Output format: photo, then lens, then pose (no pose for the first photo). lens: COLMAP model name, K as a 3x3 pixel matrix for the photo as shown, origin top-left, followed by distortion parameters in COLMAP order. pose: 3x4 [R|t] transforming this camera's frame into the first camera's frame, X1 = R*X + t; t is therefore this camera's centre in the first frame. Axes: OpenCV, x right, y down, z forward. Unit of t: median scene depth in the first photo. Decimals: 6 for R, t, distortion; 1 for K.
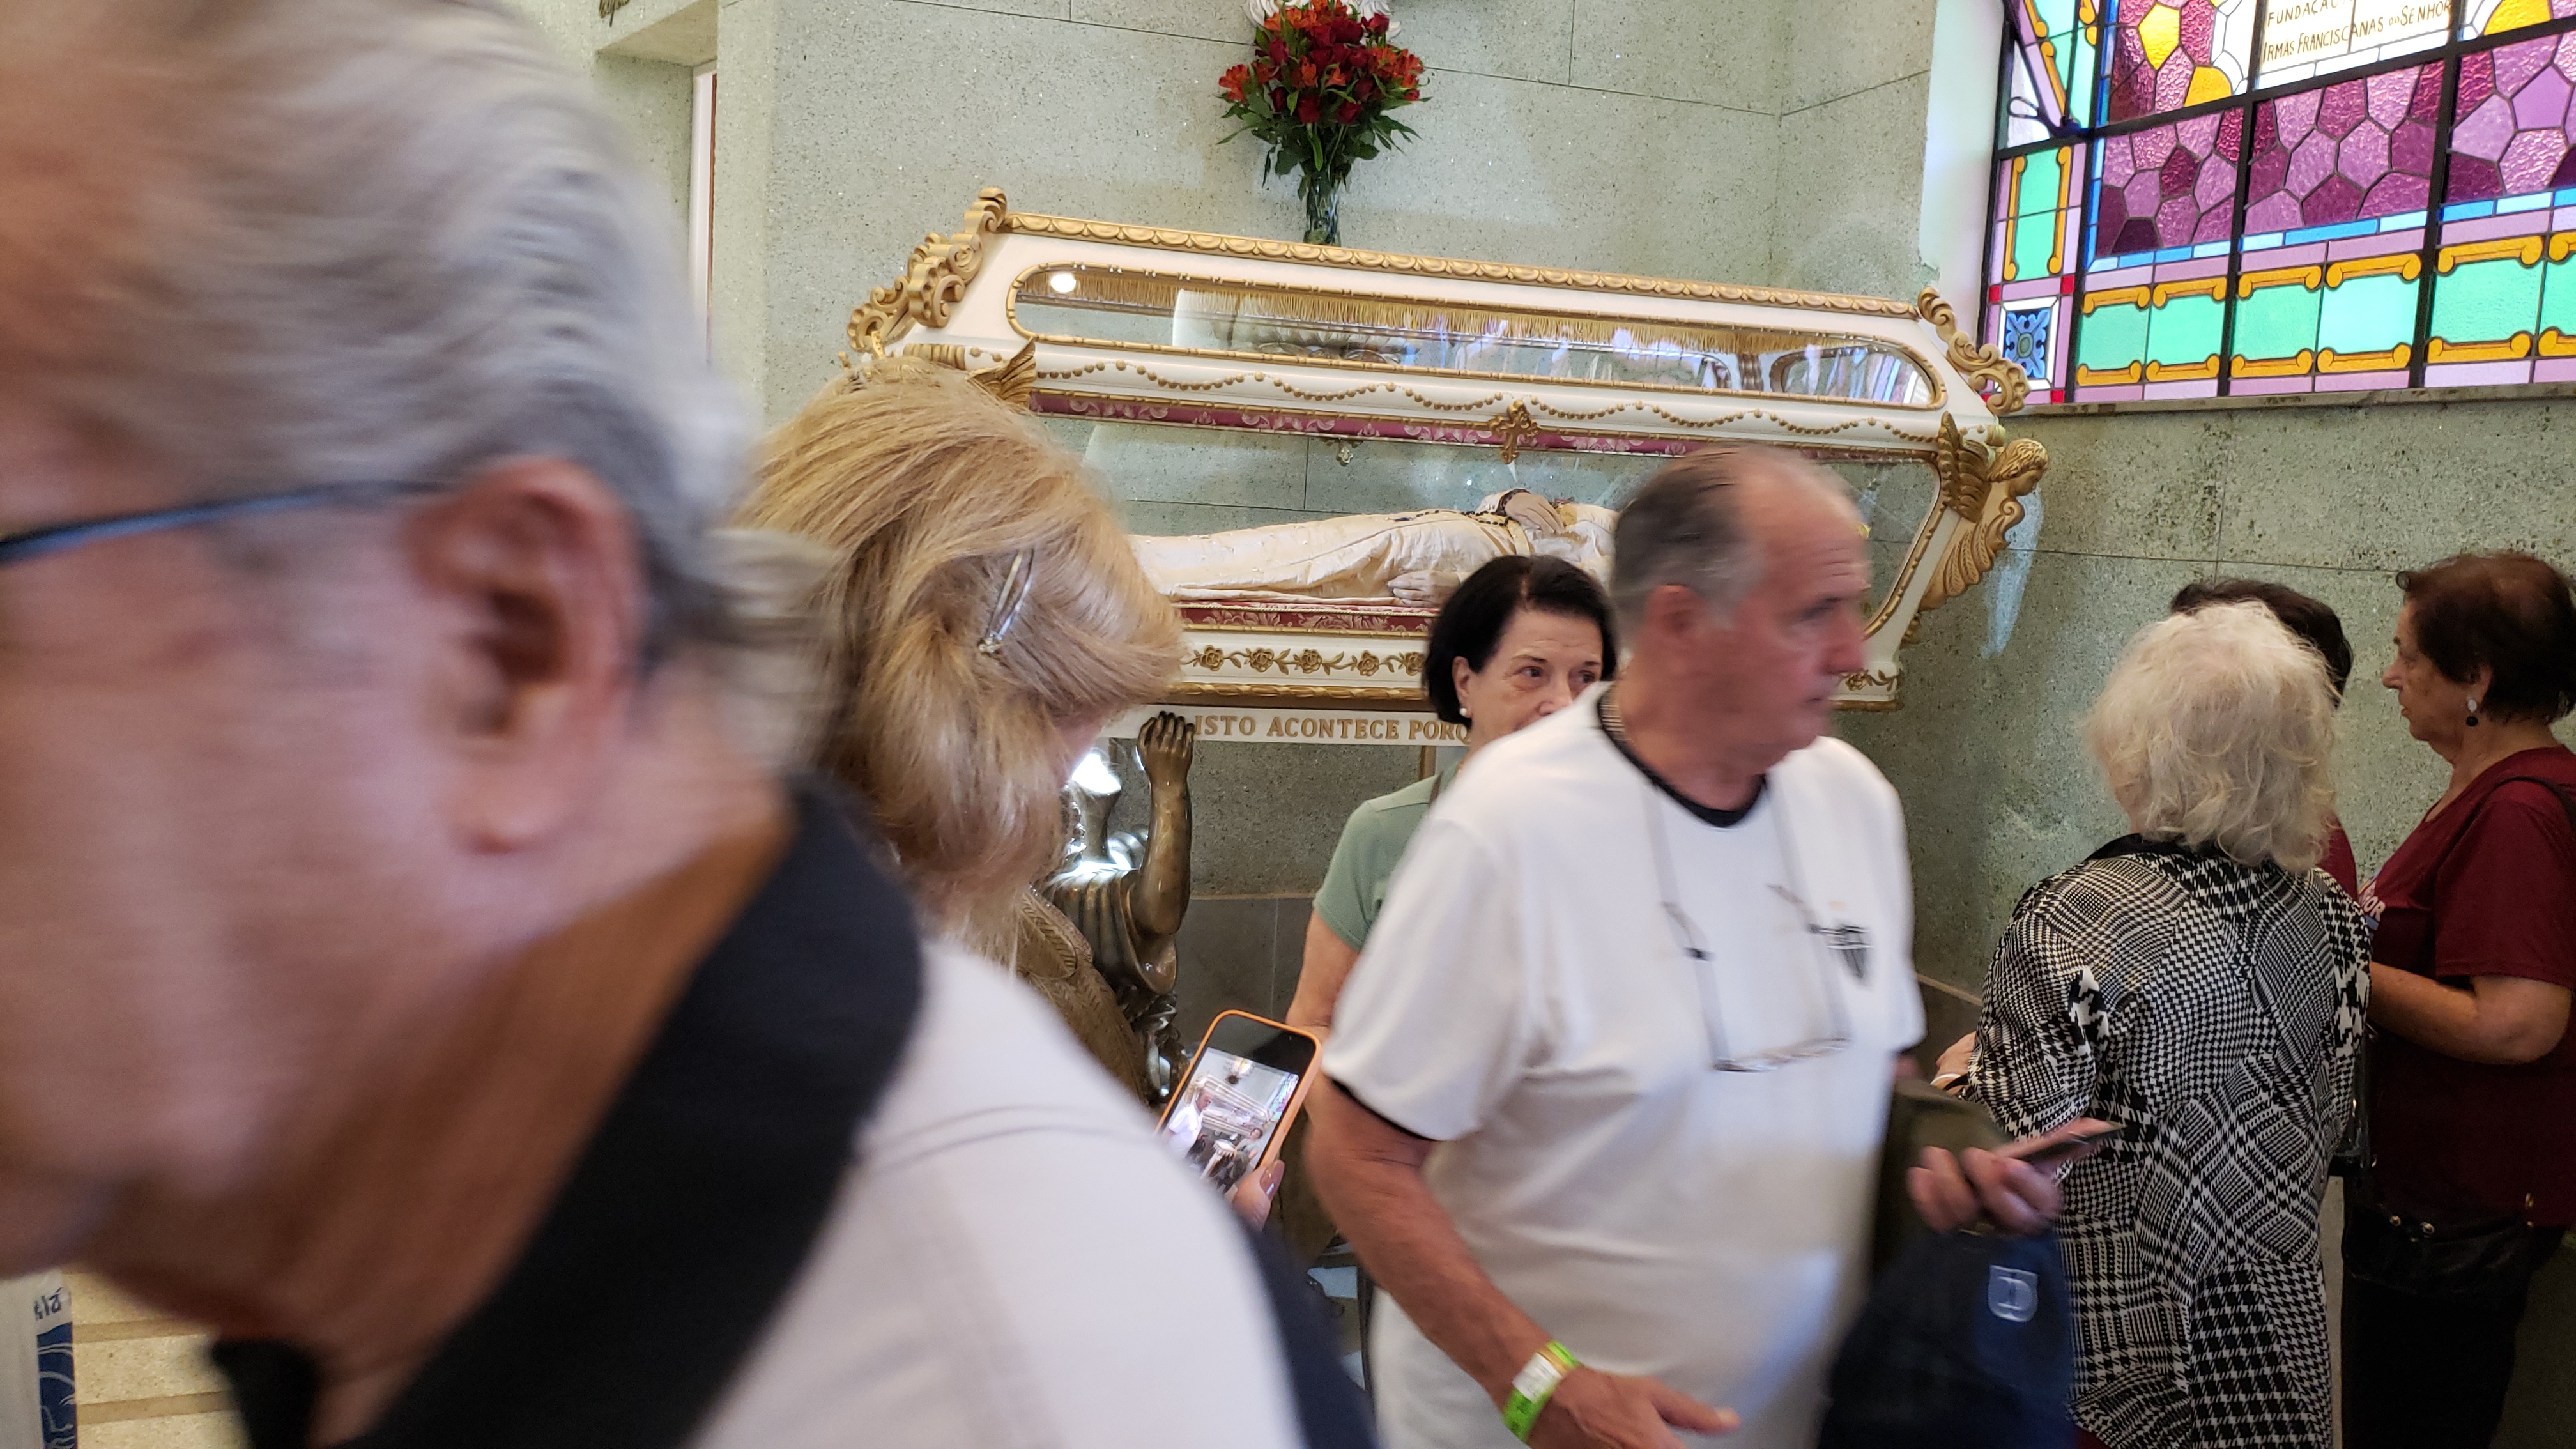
lens RADIAL K [[1995.6, 0, 1291.8], [0, 1995.6, 651.0], [0, 0, 1]] dist [0.006610, -0.008479]
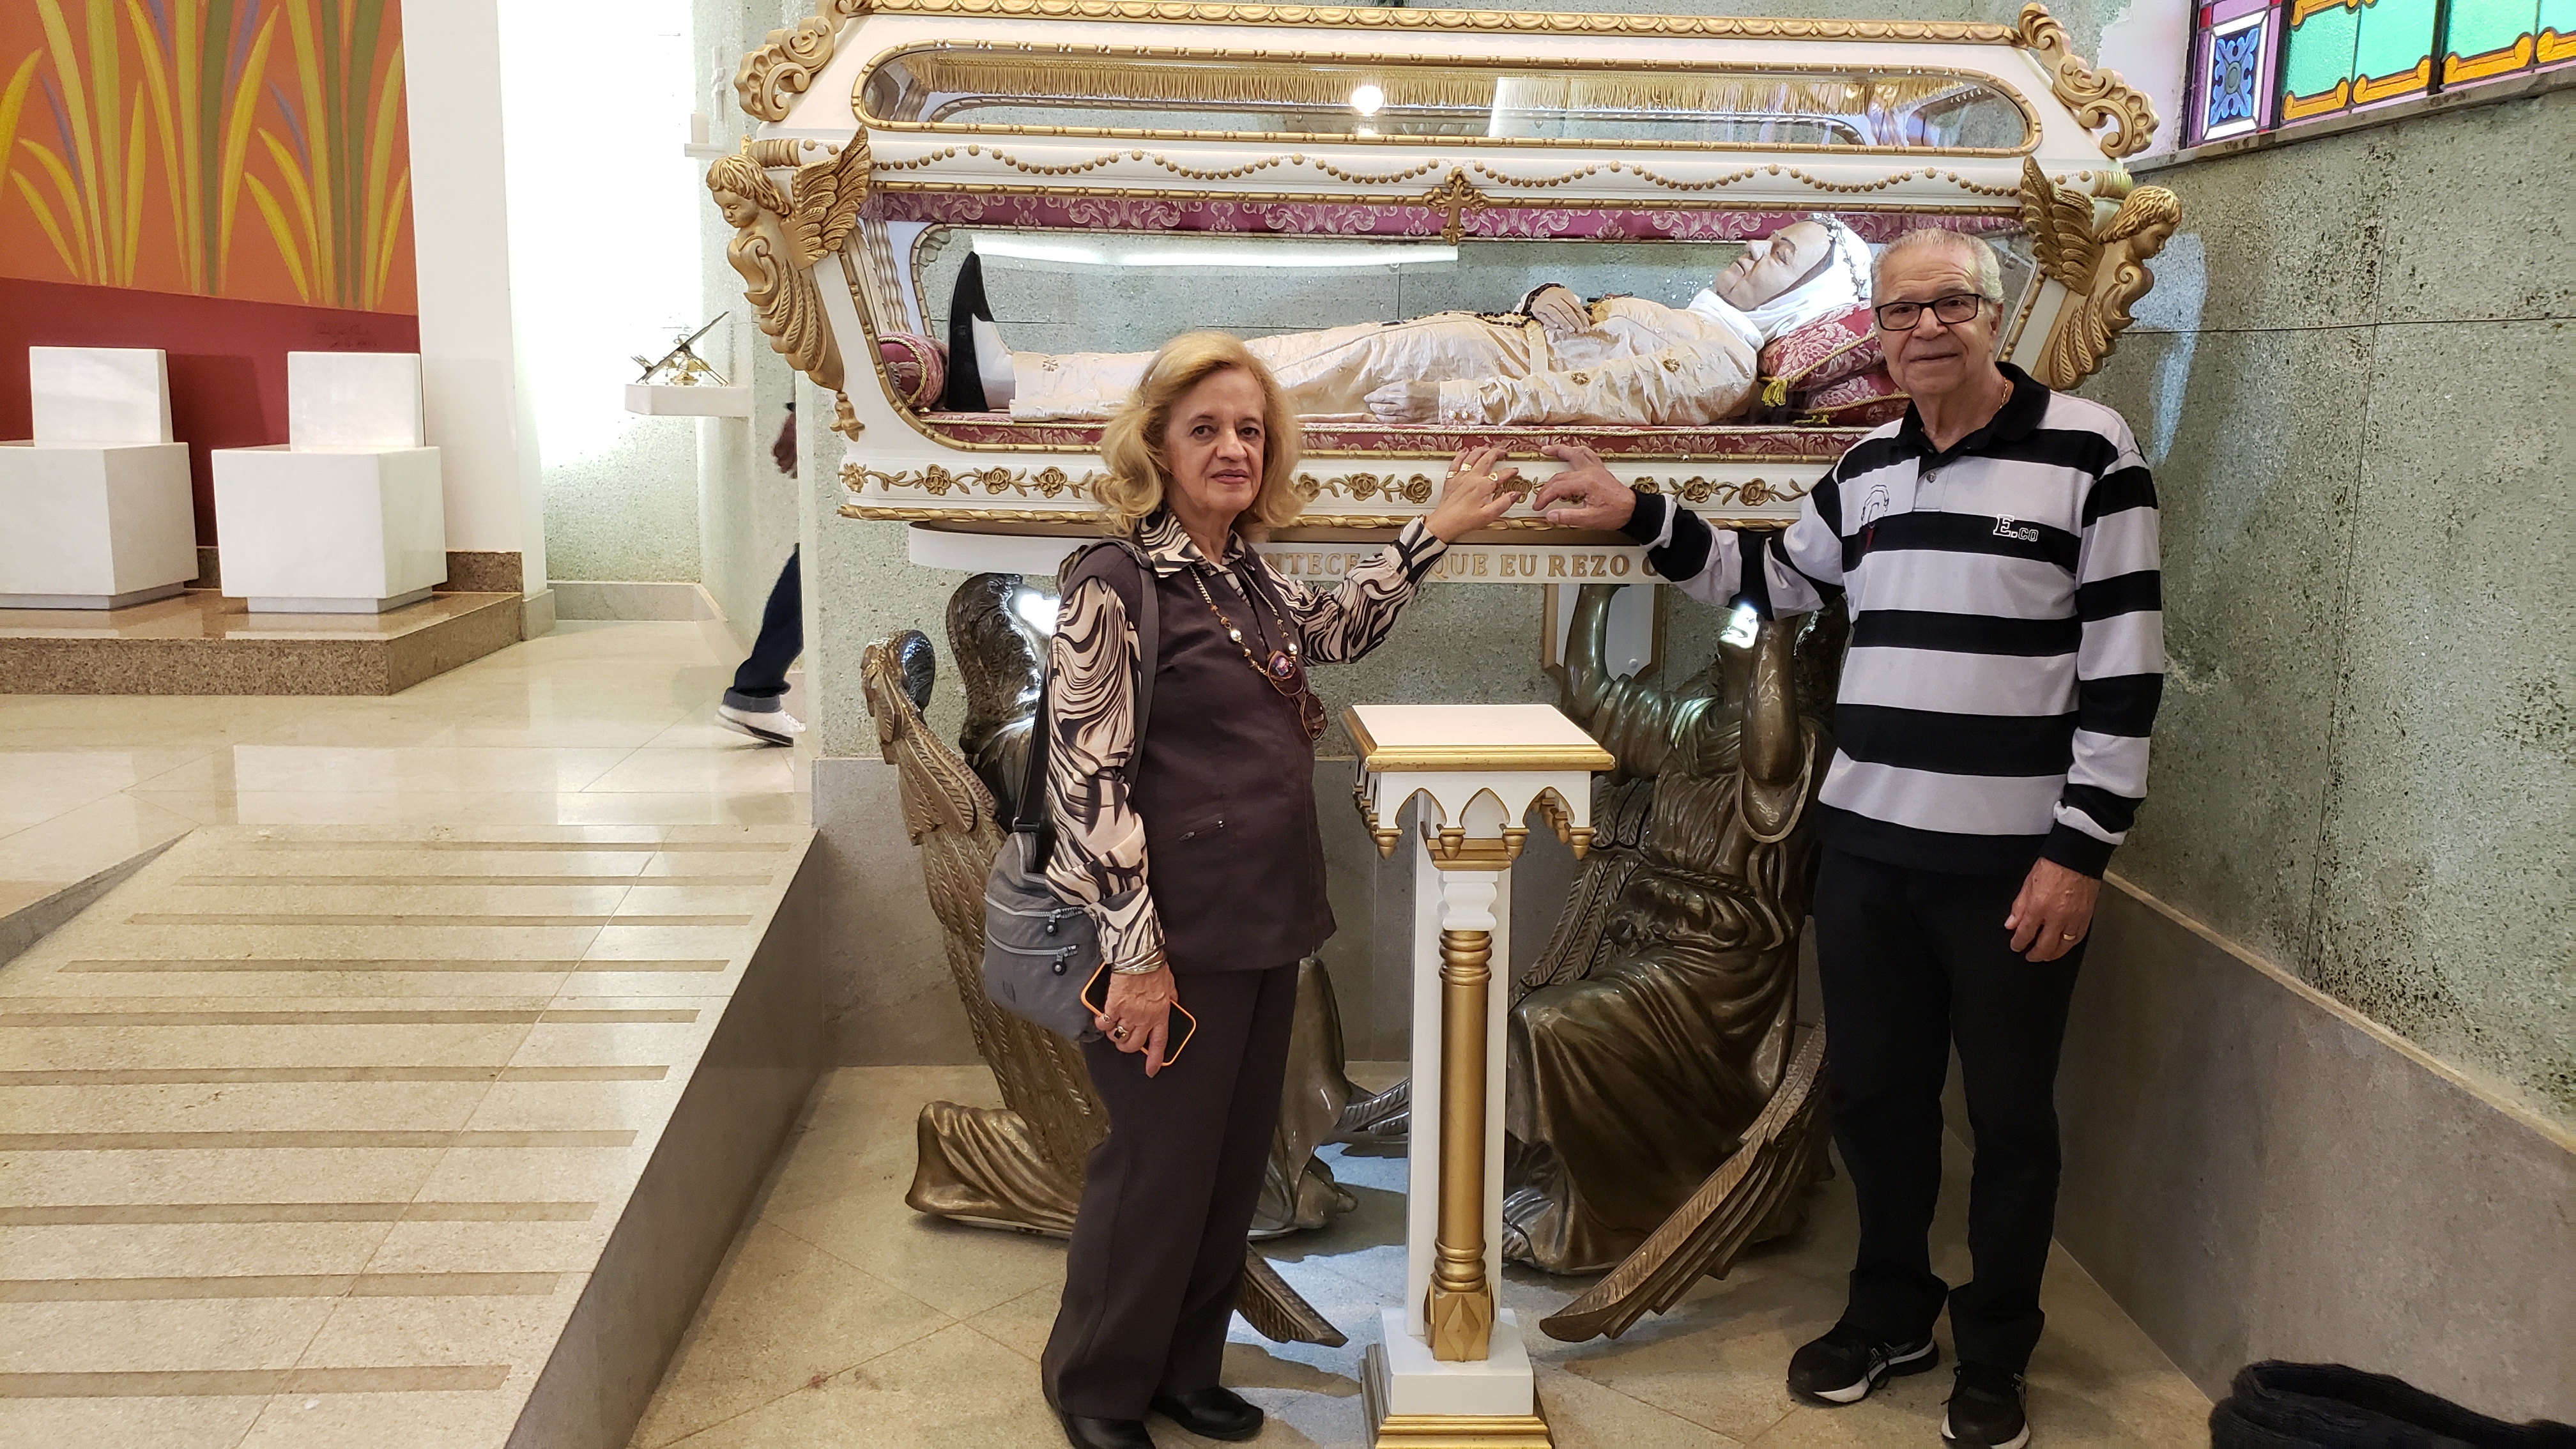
lens RADIAL K [[1991.9, 0, 1291.9], [0, 1991.9, 676.8], [0, 0, 1]] dist [0.003364, 0.002929]
pose [[0.966385, 0.002169, -0.257089, 0.305193], [0.016616, 0.997347, 0.070871, 0.033607], [0.256561, -0.072760, 0.963786, 0.172790]]
